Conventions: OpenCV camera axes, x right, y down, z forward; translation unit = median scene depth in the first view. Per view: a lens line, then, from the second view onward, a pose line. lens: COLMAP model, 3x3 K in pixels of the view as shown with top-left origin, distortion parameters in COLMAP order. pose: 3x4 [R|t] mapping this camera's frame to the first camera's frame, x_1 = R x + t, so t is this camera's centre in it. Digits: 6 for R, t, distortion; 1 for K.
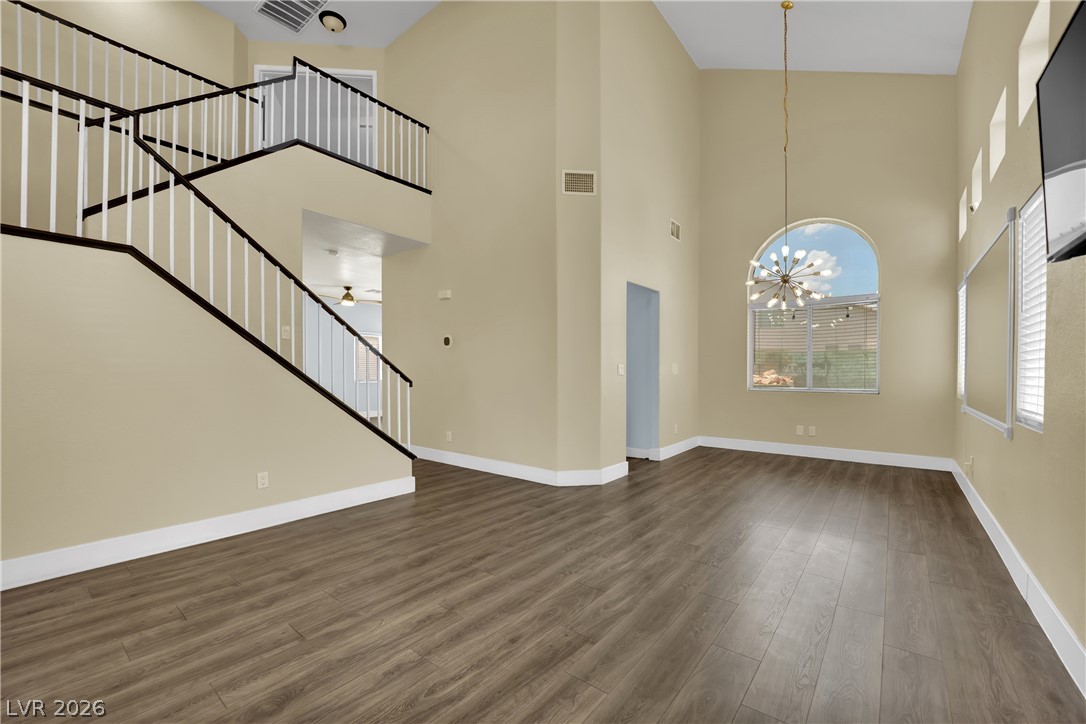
lens RADIAL K [[450.0, 0, 534.8], [0, 450.0, 369.2], [0, 0, 1]] dist [-0.016975, -0.000708]
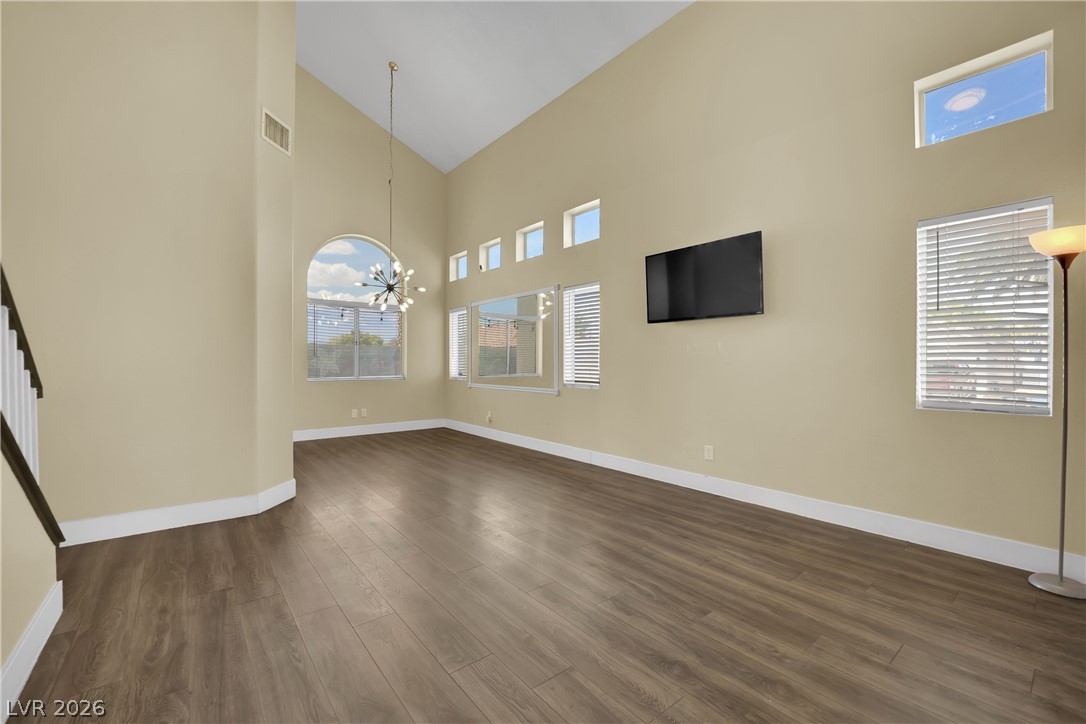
lens RADIAL K [[446.9, 0, 537.9], [0, 446.9, 365.7], [0, 0, 1]] dist [-0.019402, -0.000521]
pose [[0.213043, -0.007752, 0.977012, -0.918054], [-0.003690, 0.999955, 0.008739, -0.001786], [-0.977036, -0.005467, 0.213005, 0.581578]]
